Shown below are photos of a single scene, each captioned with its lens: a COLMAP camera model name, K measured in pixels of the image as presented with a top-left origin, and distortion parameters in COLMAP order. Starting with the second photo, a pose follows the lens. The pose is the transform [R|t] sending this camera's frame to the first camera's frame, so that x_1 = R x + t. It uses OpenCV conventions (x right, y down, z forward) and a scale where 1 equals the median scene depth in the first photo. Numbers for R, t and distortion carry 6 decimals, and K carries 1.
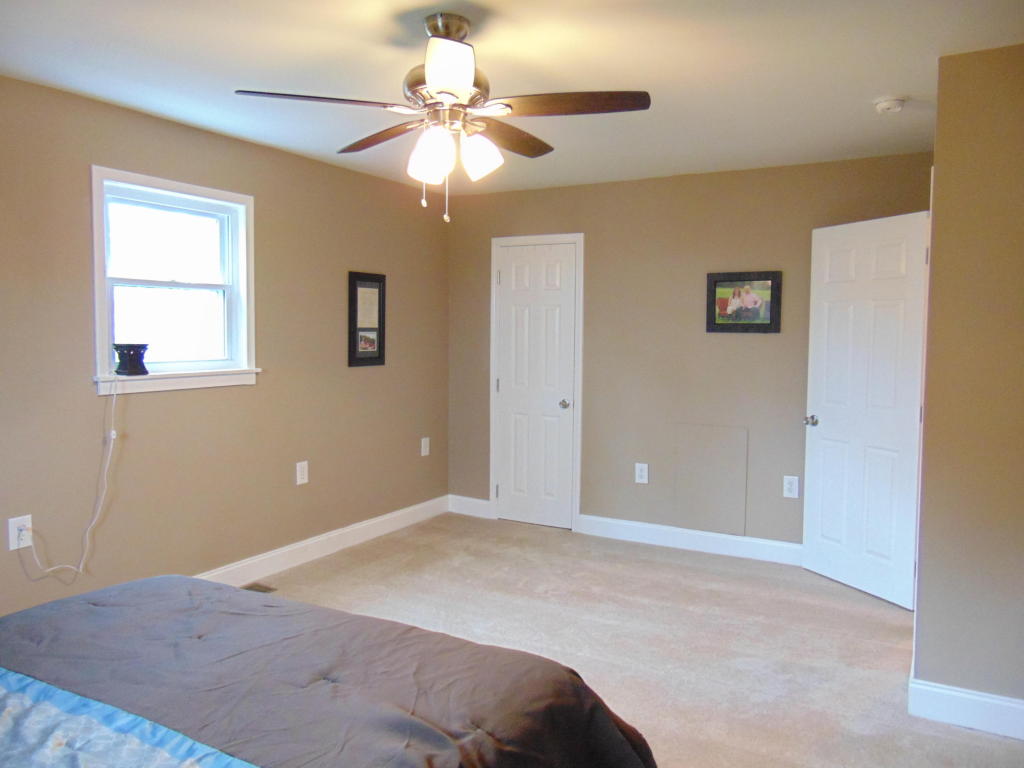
lens RADIAL K [[761.0, 0, 507.2], [0, 761.0, 381.7], [0, 0, 1]] dist [-0.024258, 0.036875]
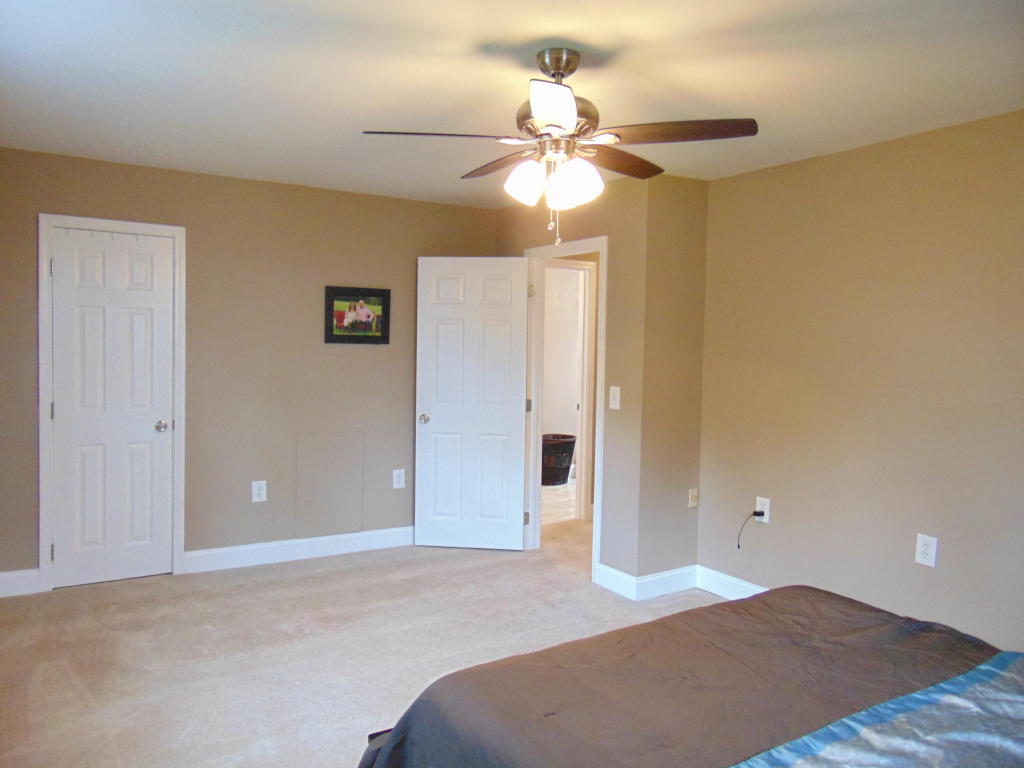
lens RADIAL K [[761.0, 0, 511.3], [0, 761.0, 379.8], [0, 0, 1]] dist [-0.024258, 0.036875]
pose [[0.473762, -0.038502, 0.879811, -0.540557], [0.041264, 0.998917, 0.021495, -0.027570], [-0.879686, 0.026121, 0.474837, 0.294673]]
